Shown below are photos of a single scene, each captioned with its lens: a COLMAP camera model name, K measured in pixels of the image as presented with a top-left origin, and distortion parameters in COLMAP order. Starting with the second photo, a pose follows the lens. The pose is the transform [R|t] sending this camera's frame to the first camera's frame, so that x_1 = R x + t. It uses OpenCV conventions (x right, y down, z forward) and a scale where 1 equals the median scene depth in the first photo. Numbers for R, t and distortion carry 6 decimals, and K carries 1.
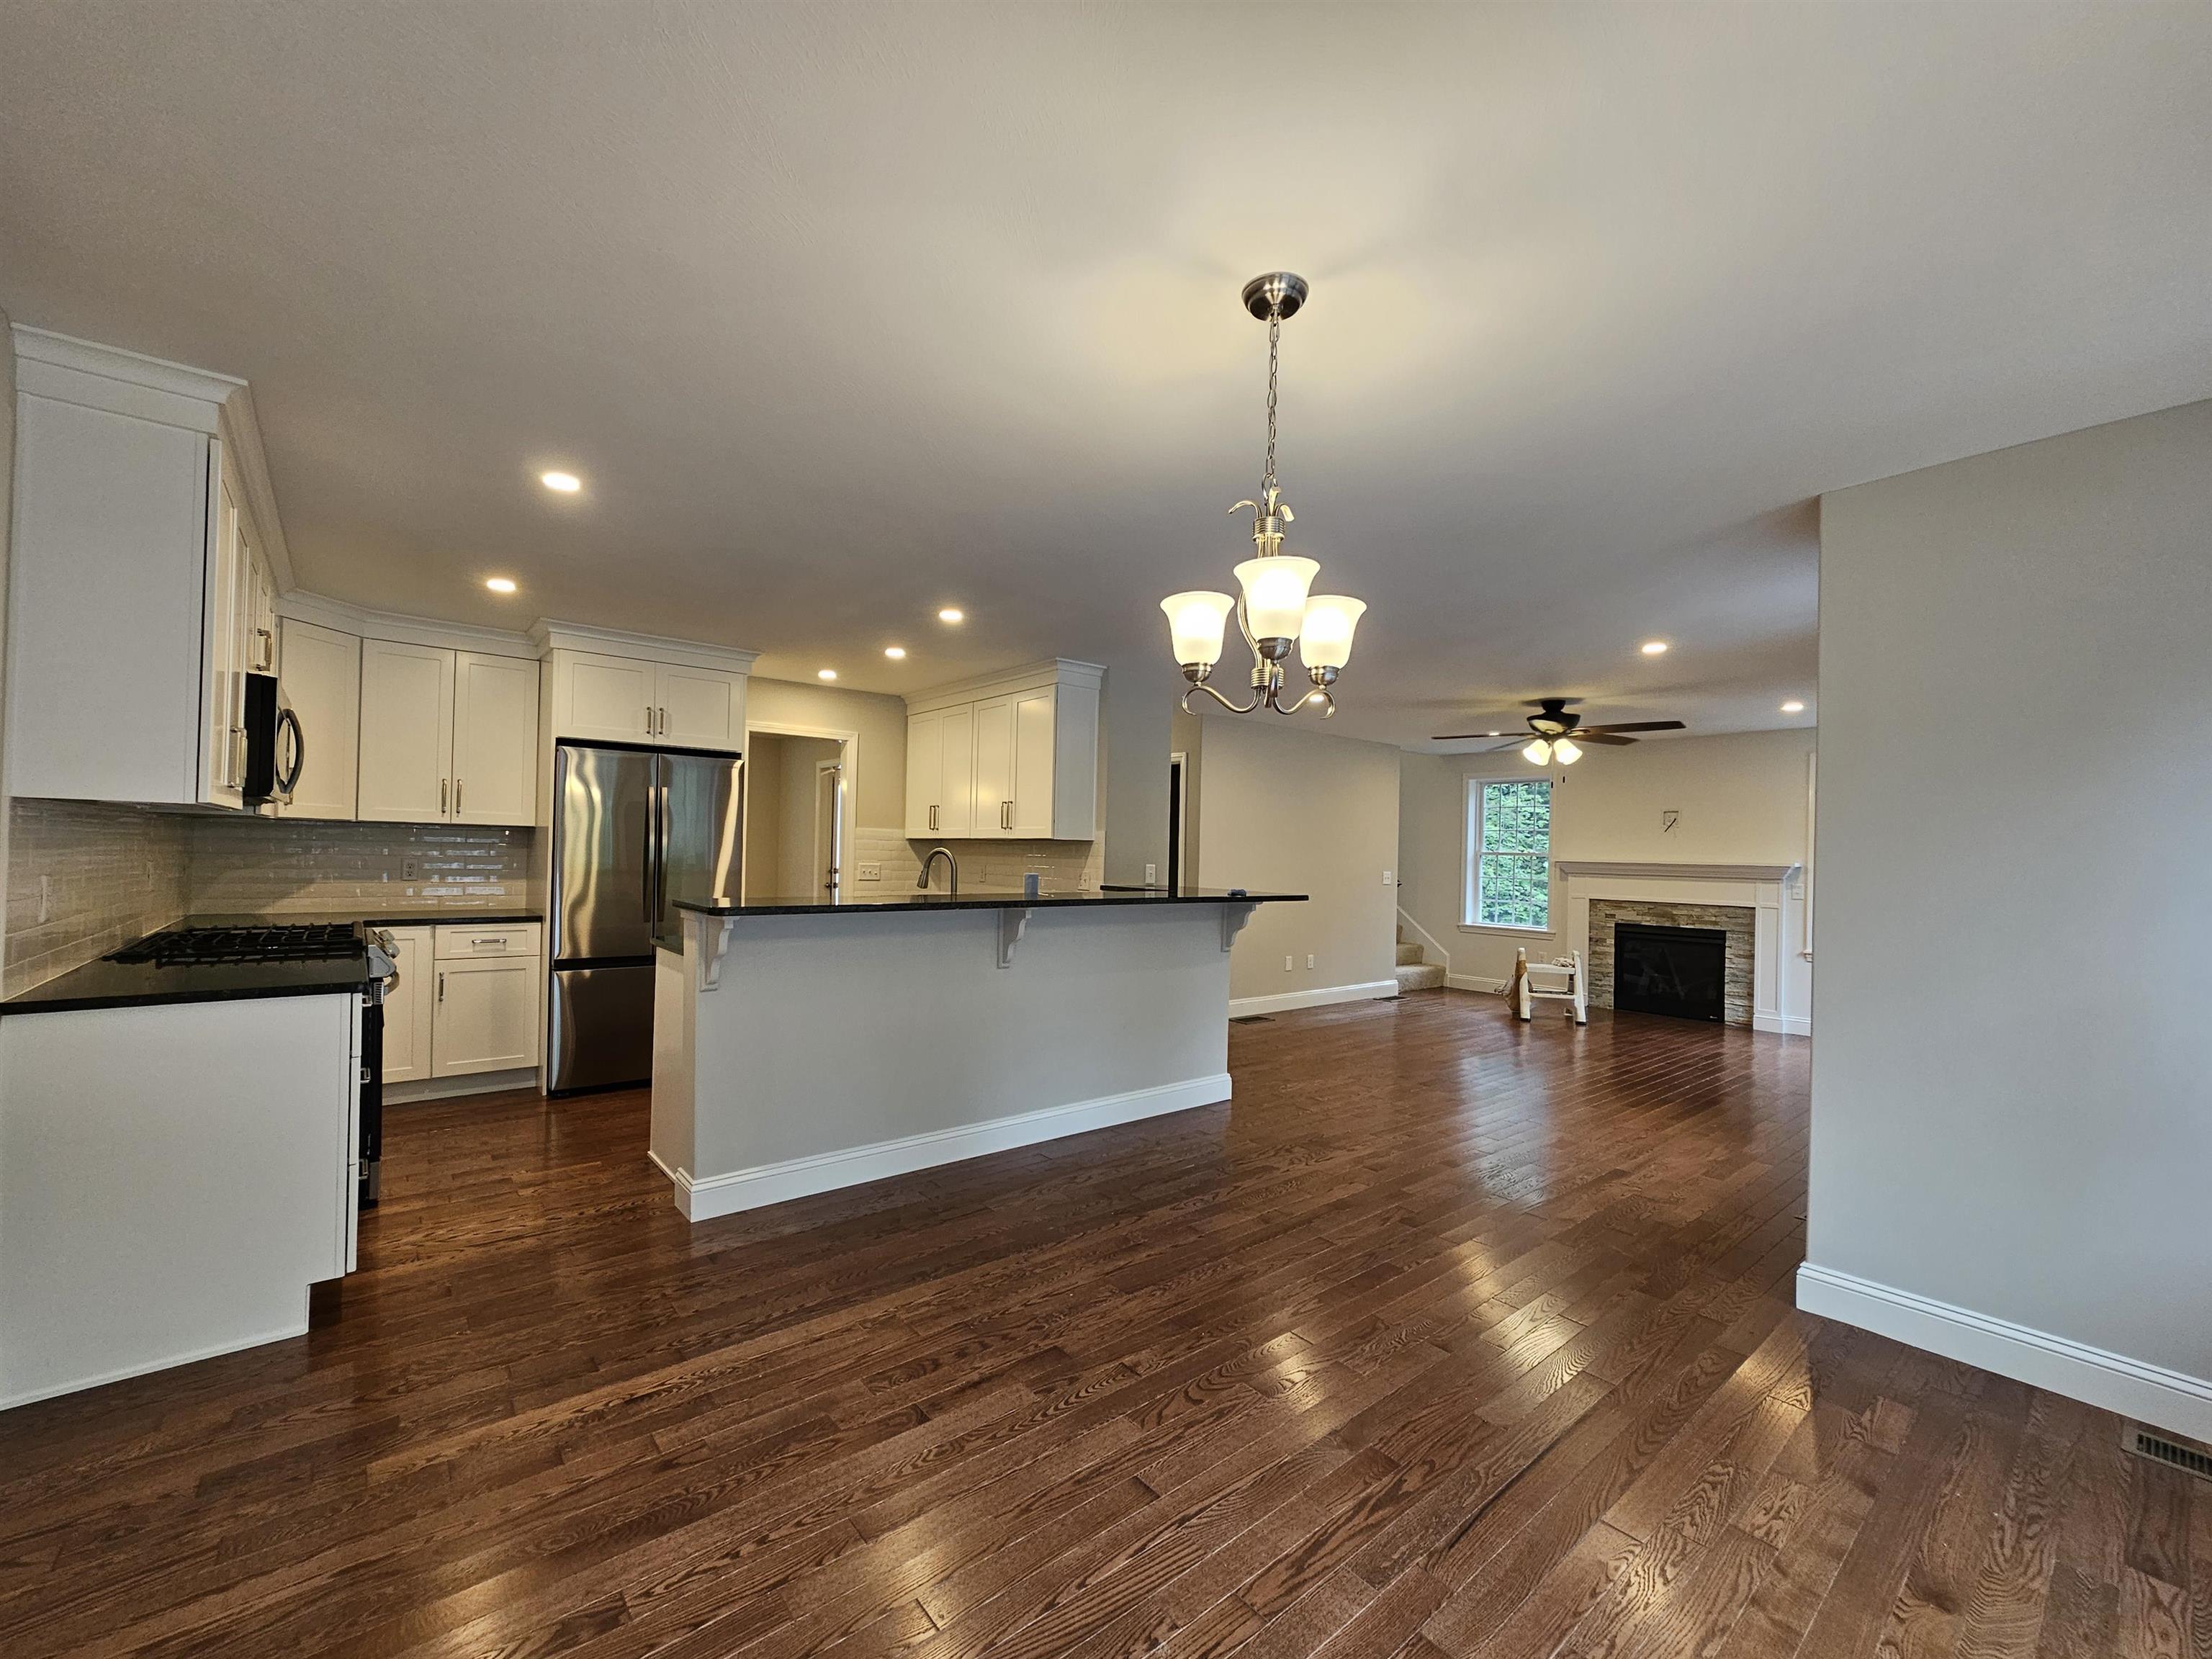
lens RADIAL K [[894.9, 0, 1103.7], [0, 894.9, 846.1], [0, 0, 1]] dist [-0.006566, 0.000861]
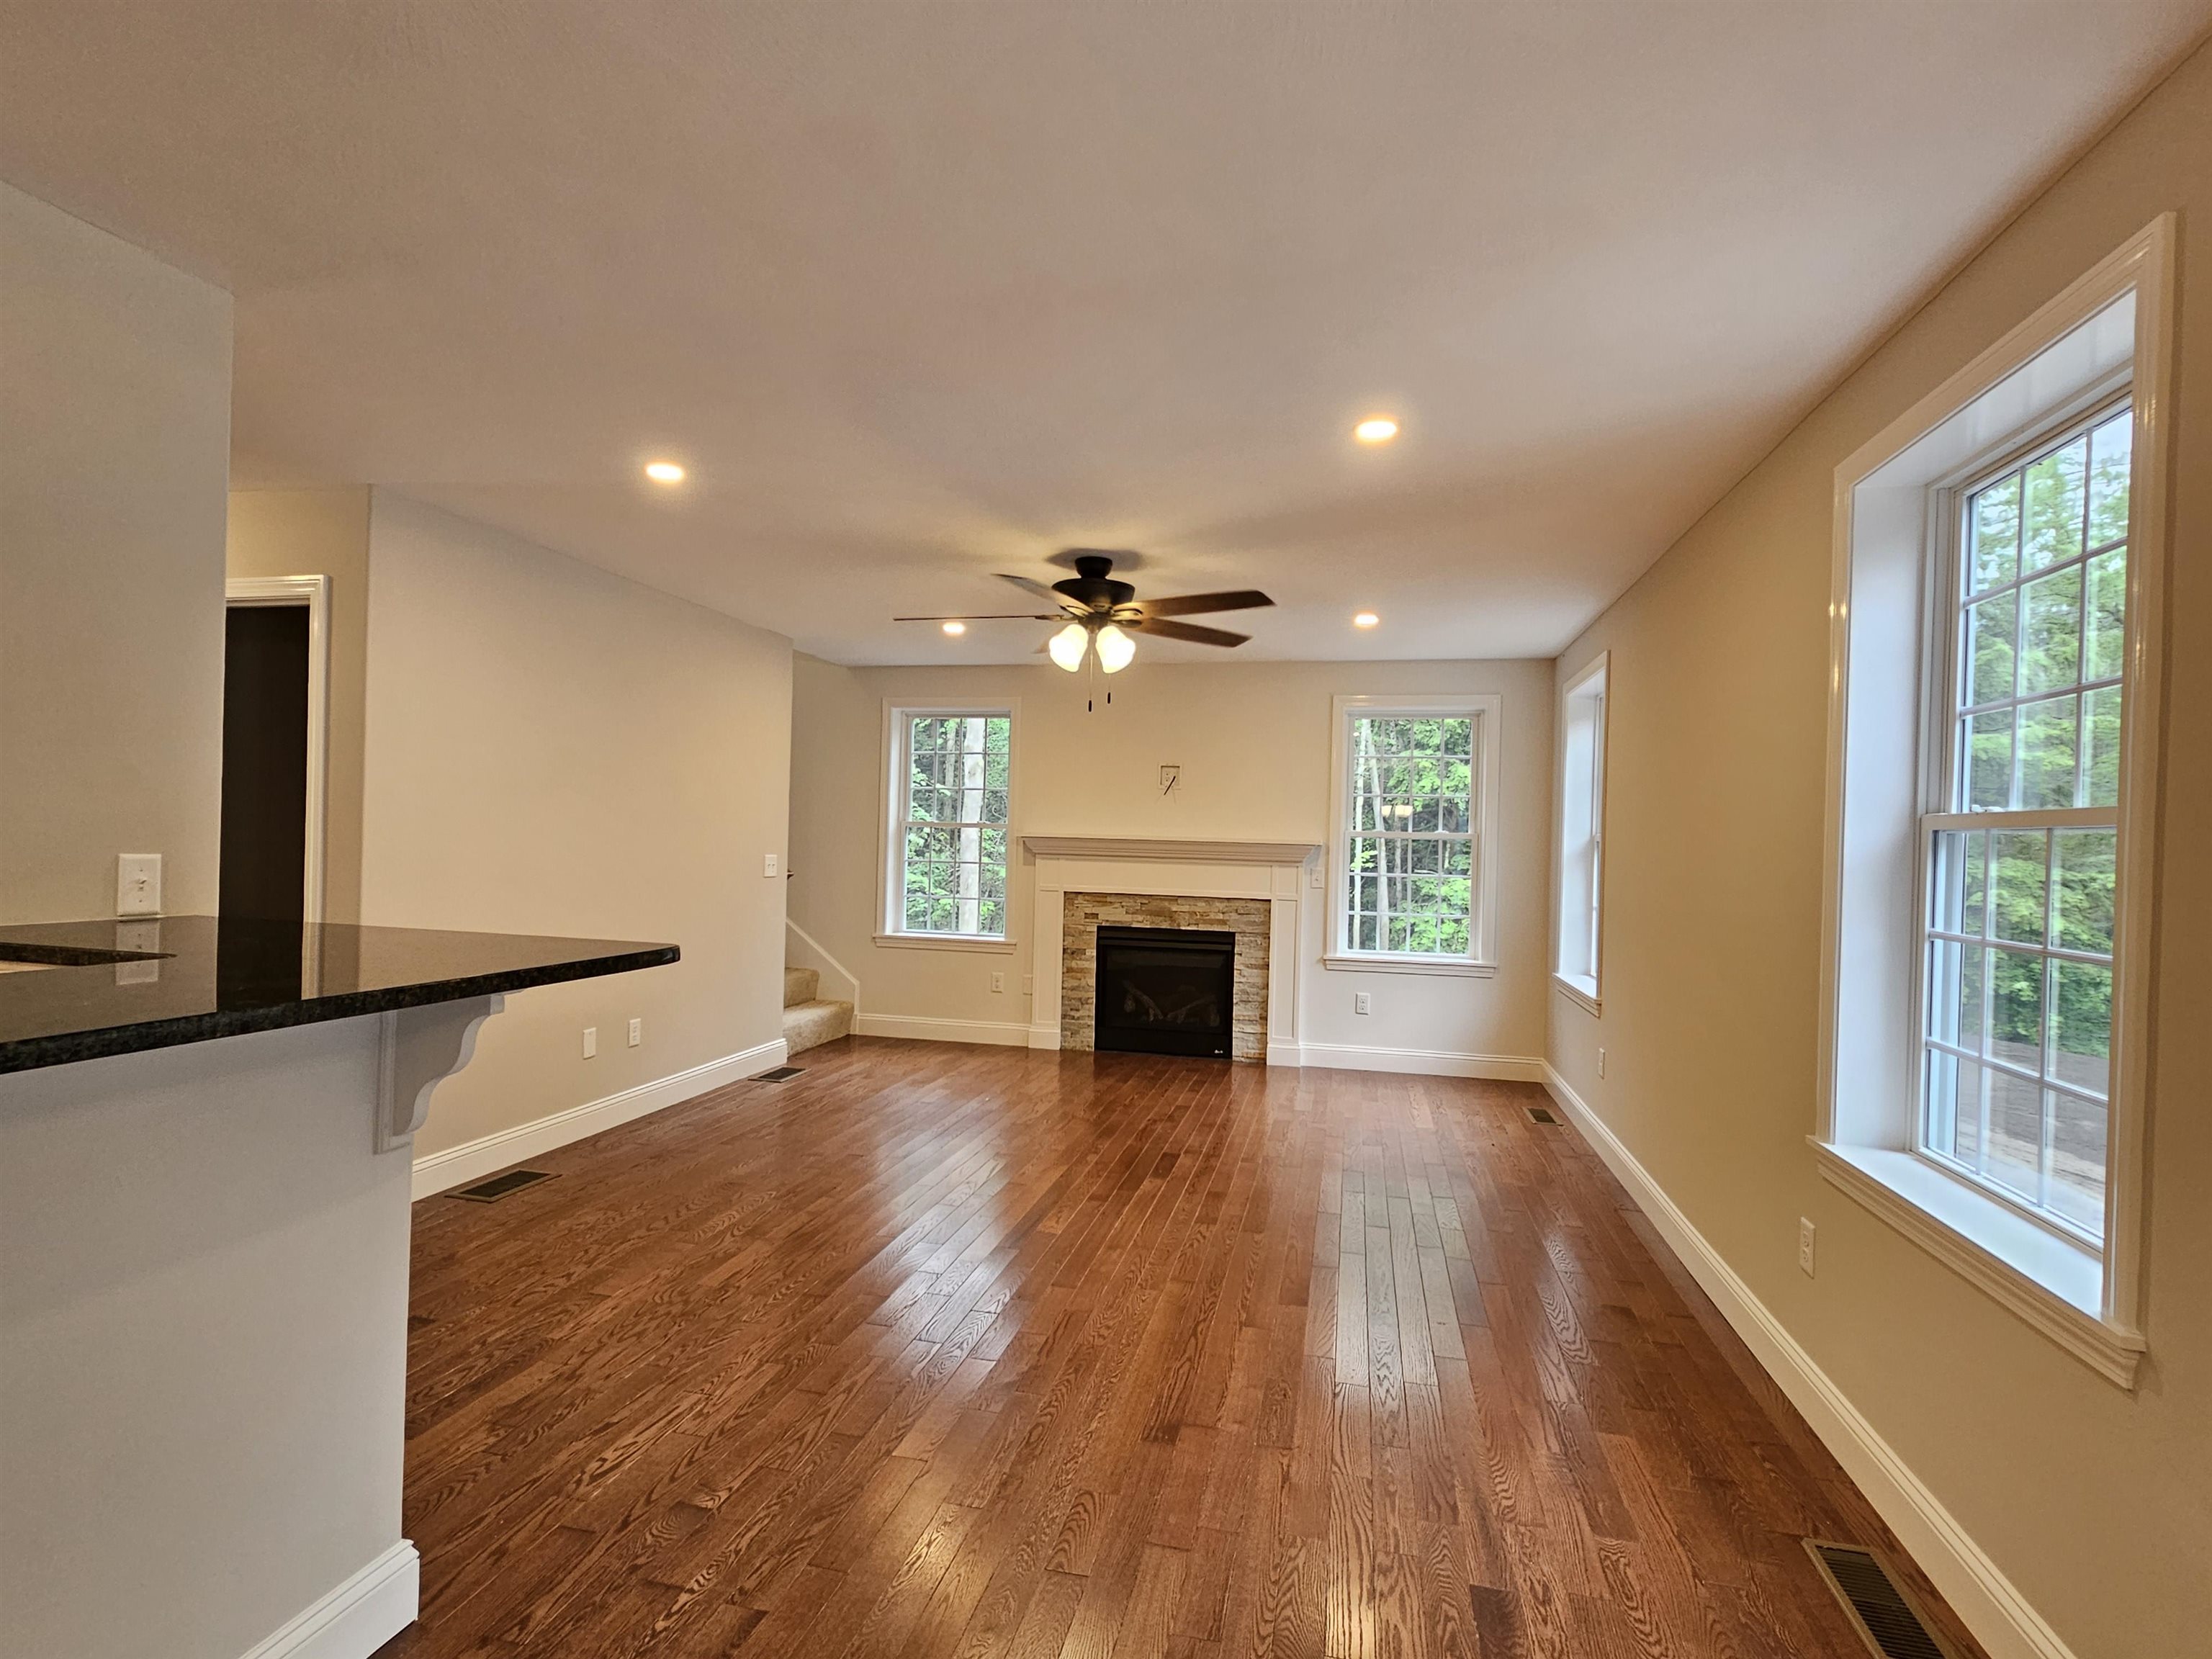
lens RADIAL K [[1097.3, 0, 1094.9], [0, 1097.3, 849.3], [0, 0, 1]] dist [0.000934, -0.002921]
pose [[0.796532, -0.007585, 0.604549, 0.063289], [-0.012250, 0.999514, 0.028680, 0.002732], [-0.604473, -0.030251, 0.796051, 0.351114]]
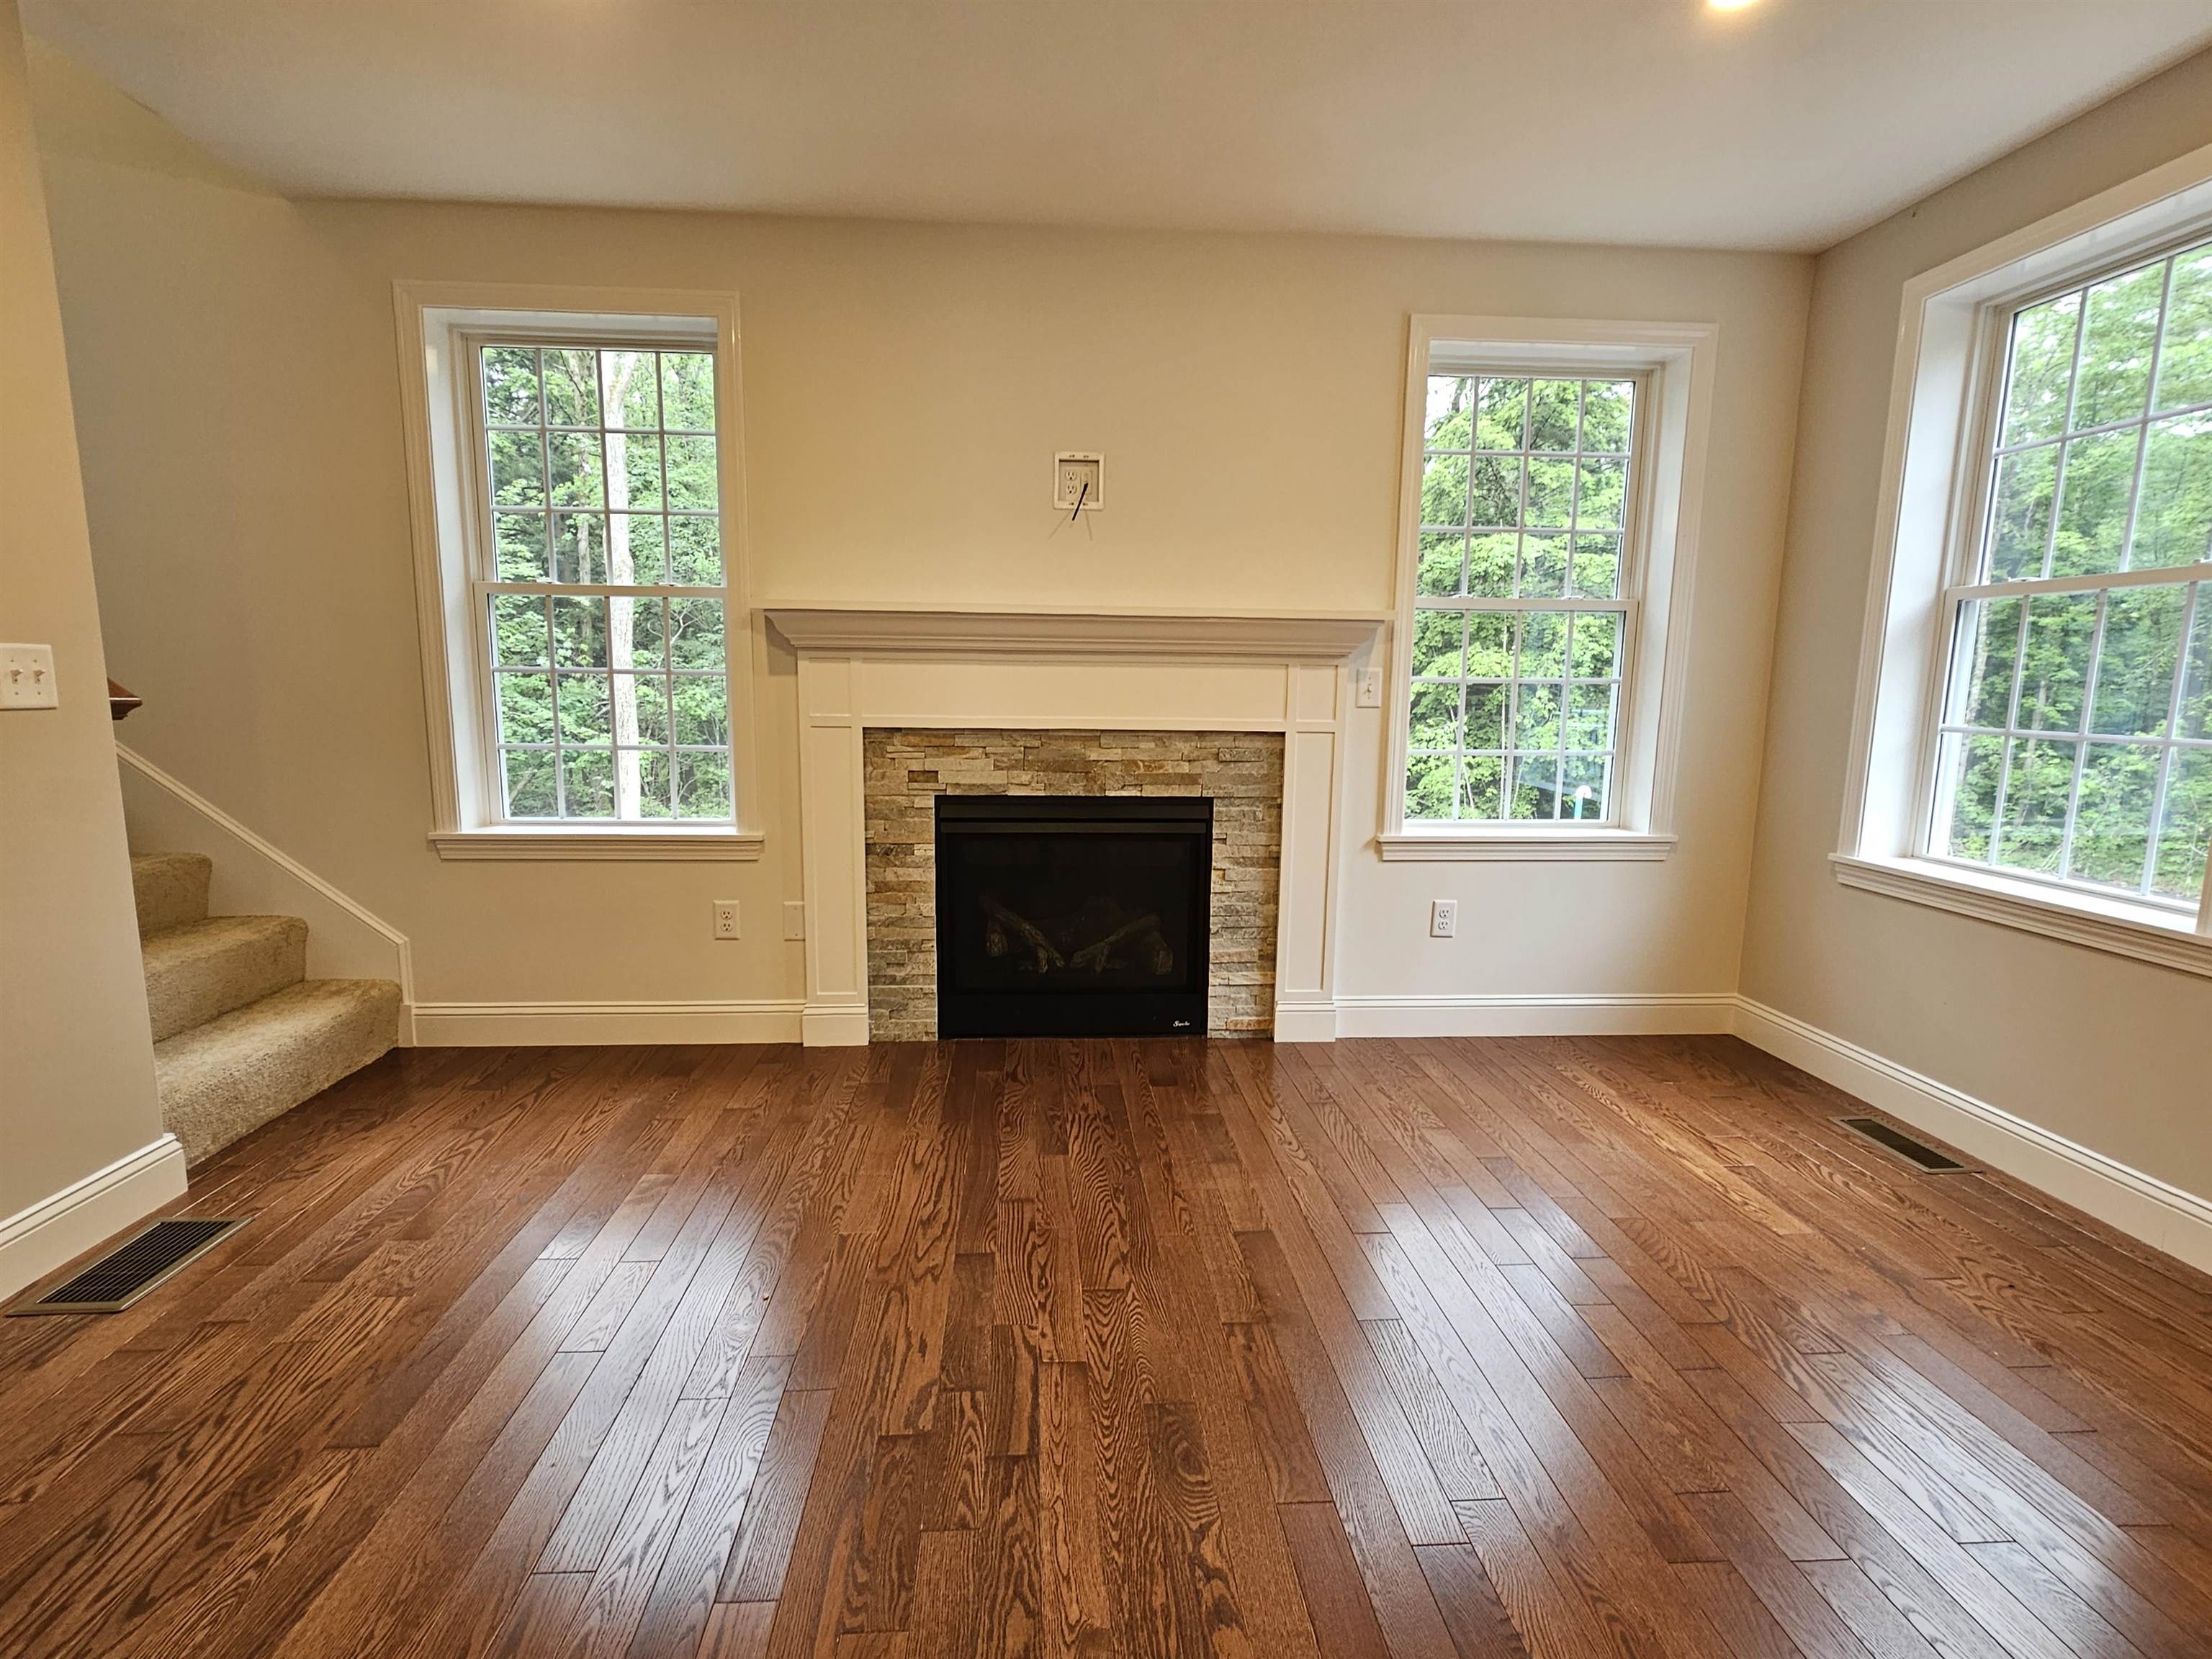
lens RADIAL K [[1097.3, 0, 1094.8], [0, 1097.3, 842.9], [0, 0, 1]] dist [0.000934, -0.002921]
pose [[0.588614, -0.139430, 0.796300, 0.292505], [-0.004350, 0.984454, 0.175591, 0.032197], [-0.808403, -0.106819, 0.578856, 0.756538]]
